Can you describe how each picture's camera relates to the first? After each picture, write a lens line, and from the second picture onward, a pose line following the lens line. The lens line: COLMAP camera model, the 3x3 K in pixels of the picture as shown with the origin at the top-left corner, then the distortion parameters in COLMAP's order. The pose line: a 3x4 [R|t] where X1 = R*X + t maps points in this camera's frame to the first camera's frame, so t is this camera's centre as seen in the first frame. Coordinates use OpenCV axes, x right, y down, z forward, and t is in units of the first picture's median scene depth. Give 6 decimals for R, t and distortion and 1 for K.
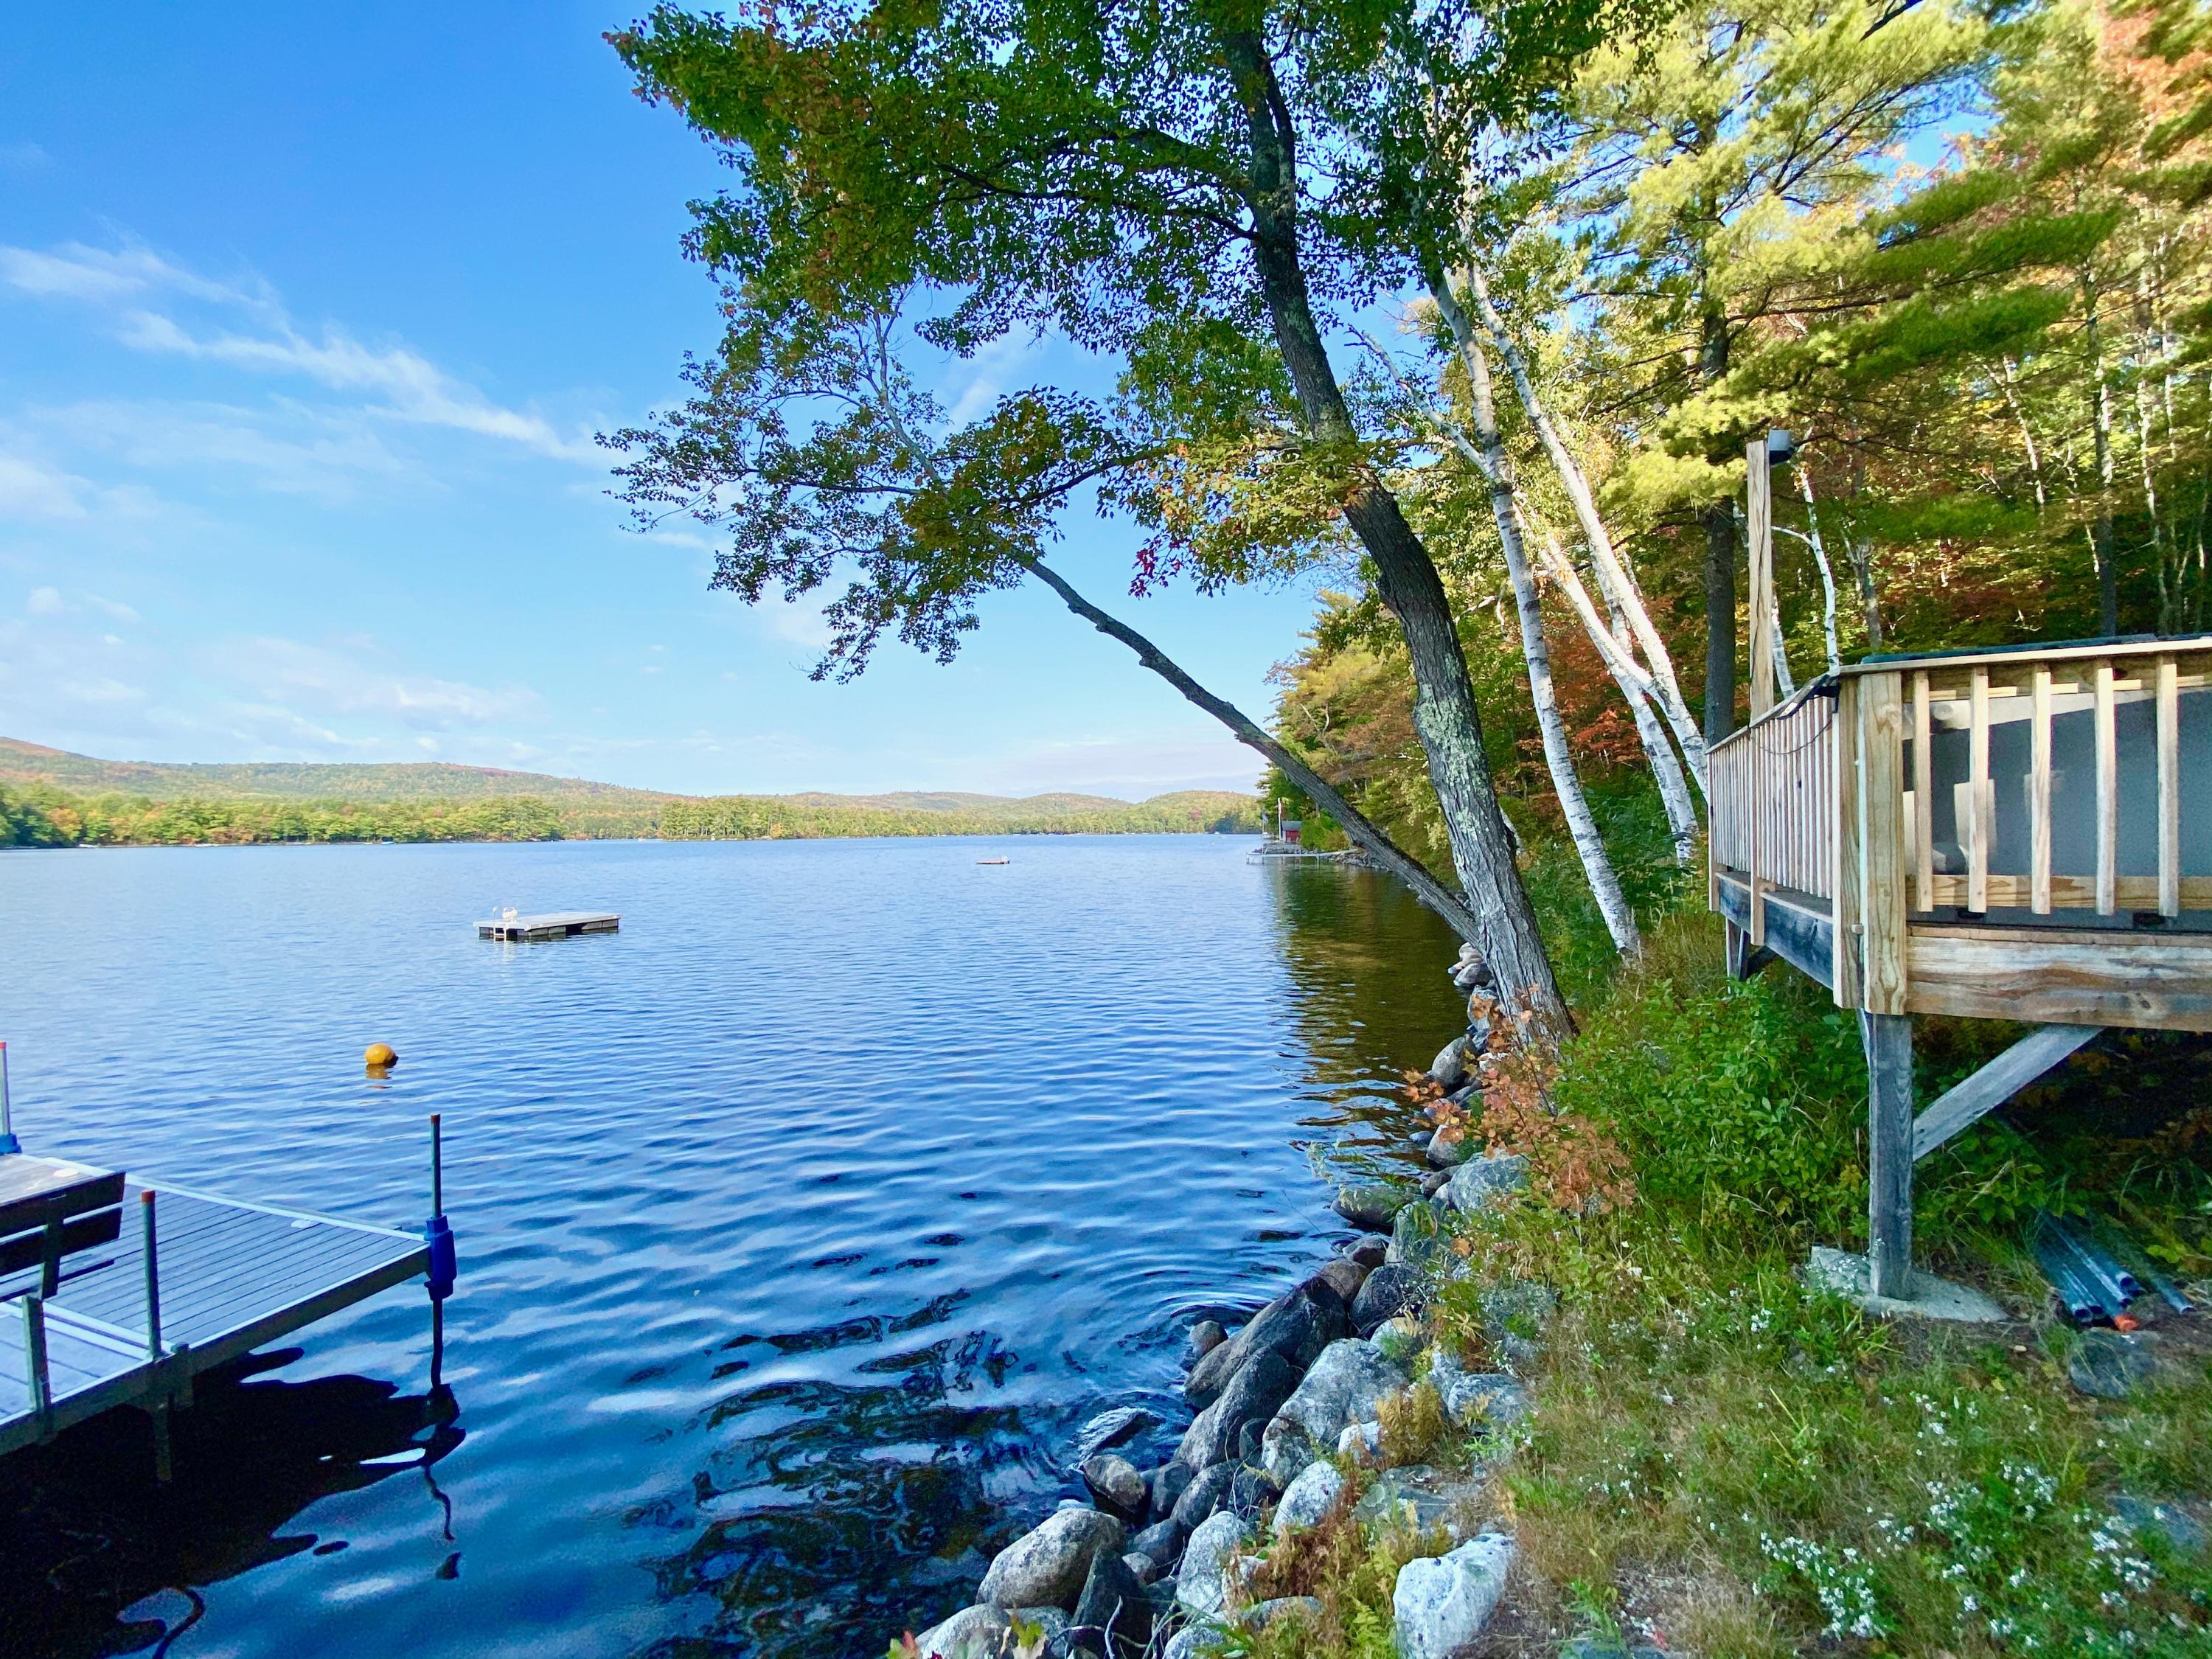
lens RADIAL K [[894.8, 0, 1099.7], [0, 894.8, 828.7], [0, 0, 1]] dist [0.025728, -0.025072]
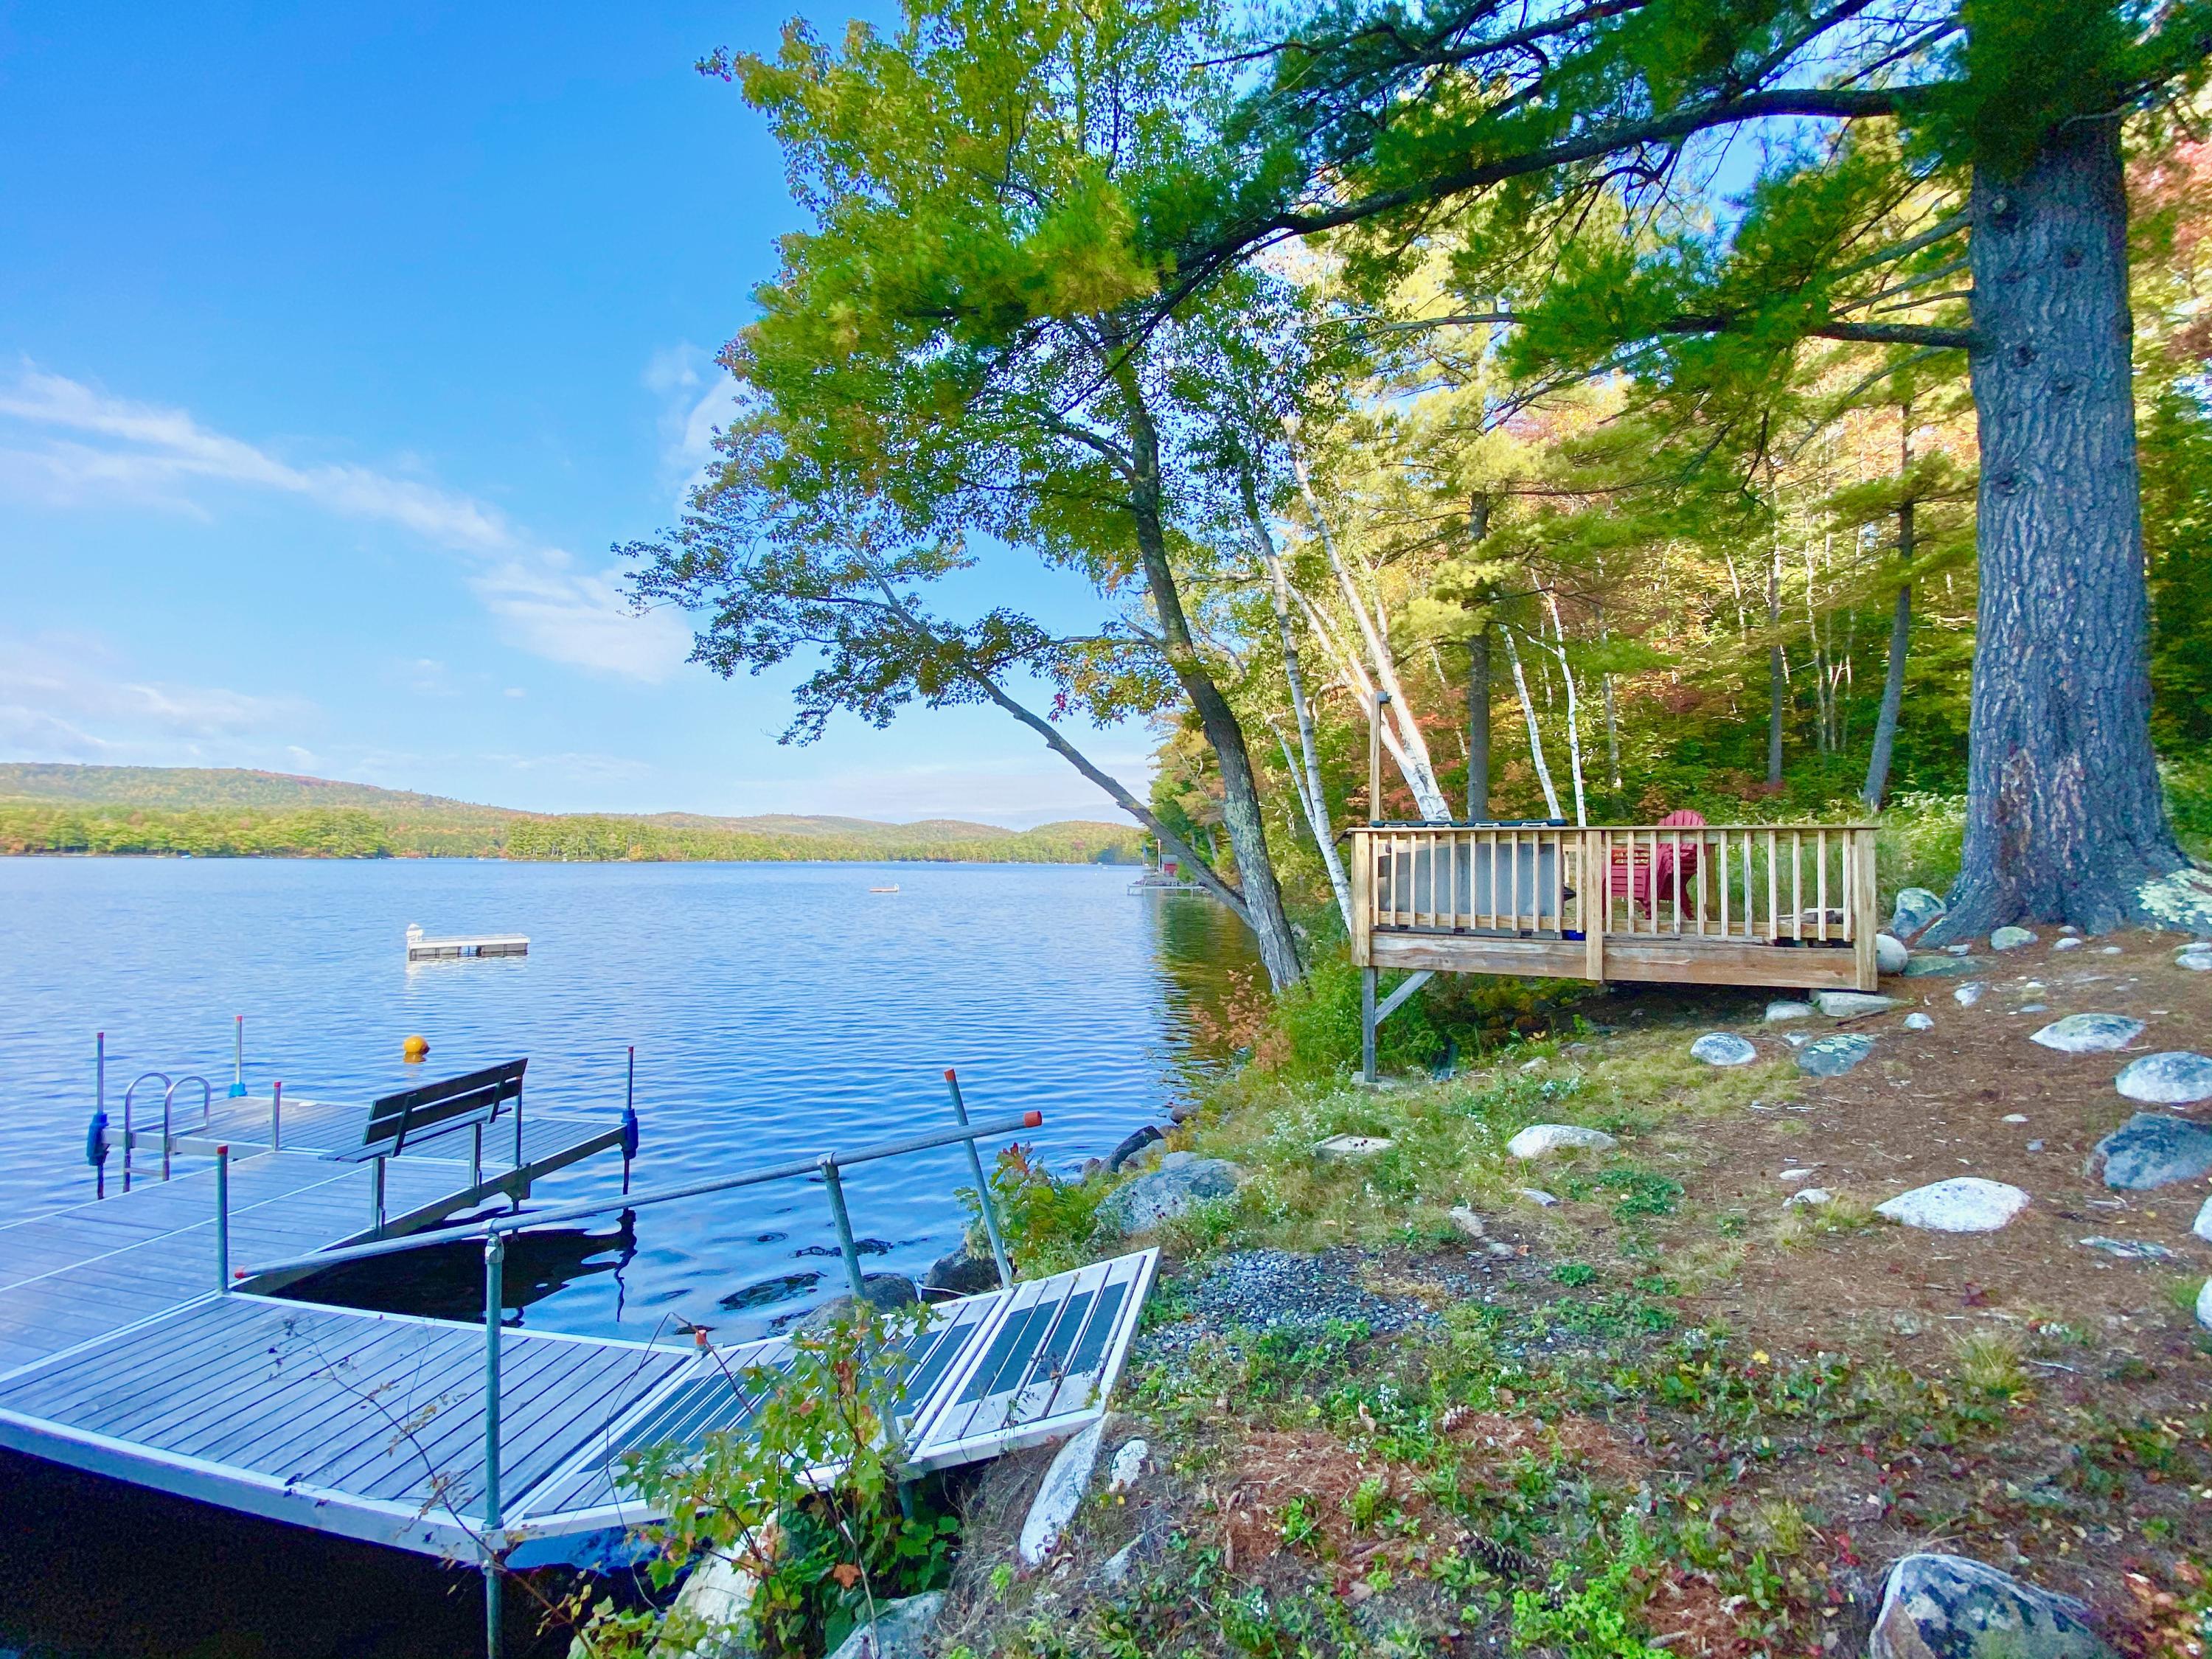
lens RADIAL K [[894.8, 0, 1099.7], [0, 894.8, 828.7], [0, 0, 1]] dist [0.025728, -0.025072]
pose [[0.991290, 0.024399, 0.129421, -0.037978], [-0.020135, 0.999214, -0.034150, -0.014908], [-0.130152, 0.031246, 0.991002, -0.269088]]
